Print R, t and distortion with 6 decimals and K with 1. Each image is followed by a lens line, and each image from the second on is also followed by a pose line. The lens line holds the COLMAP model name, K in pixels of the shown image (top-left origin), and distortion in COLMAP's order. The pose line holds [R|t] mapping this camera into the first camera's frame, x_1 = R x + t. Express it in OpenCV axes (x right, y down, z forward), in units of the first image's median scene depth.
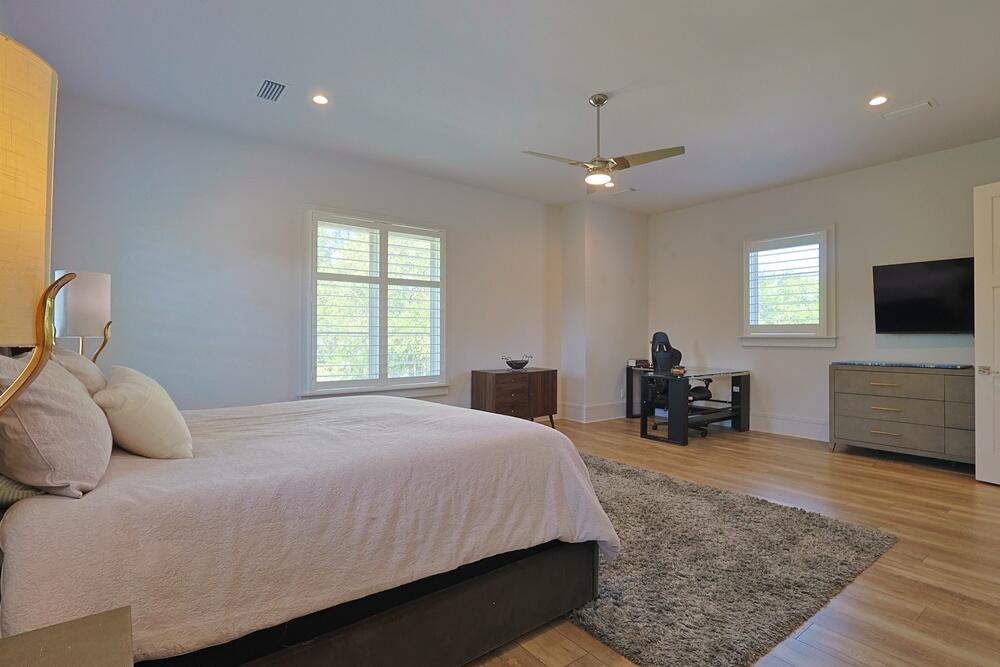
lens RADIAL K [[487.8, 0, 492.6], [0, 487.8, 332.2], [0, 0, 1]] dist [-0.002570, 0.000814]
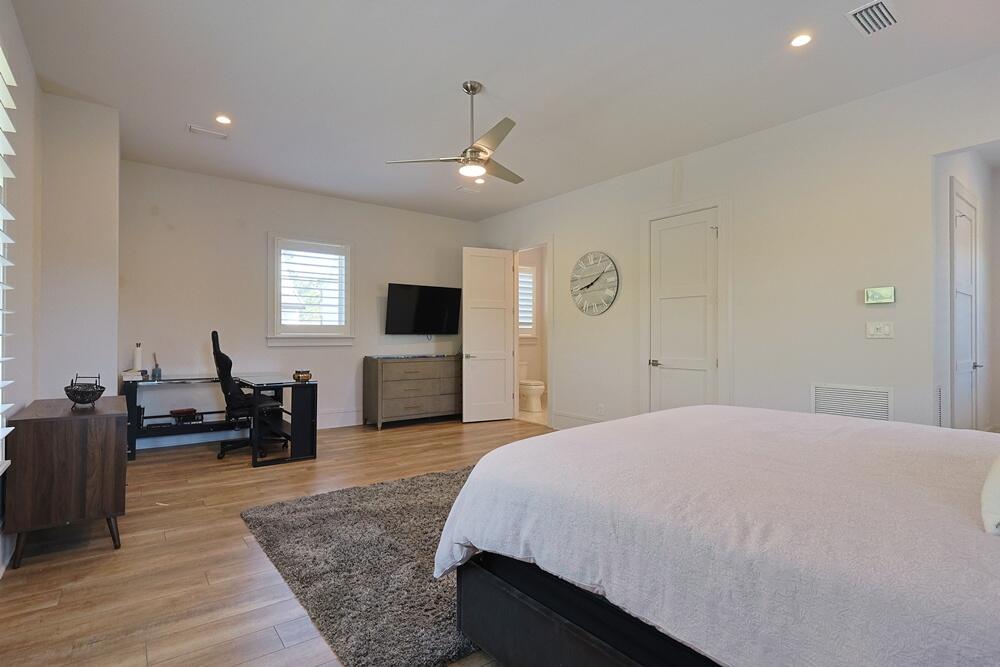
lens RADIAL K [[487.8, 0, 508.9], [0, 487.8, 333.3], [0, 0, 1]] dist [-0.002570, 0.000814]
pose [[-0.010196, 0.002905, 0.999944, -0.579662], [-0.009710, 0.999948, -0.003004, 0.001741], [-0.999901, -0.009740, -0.010167, 0.735680]]
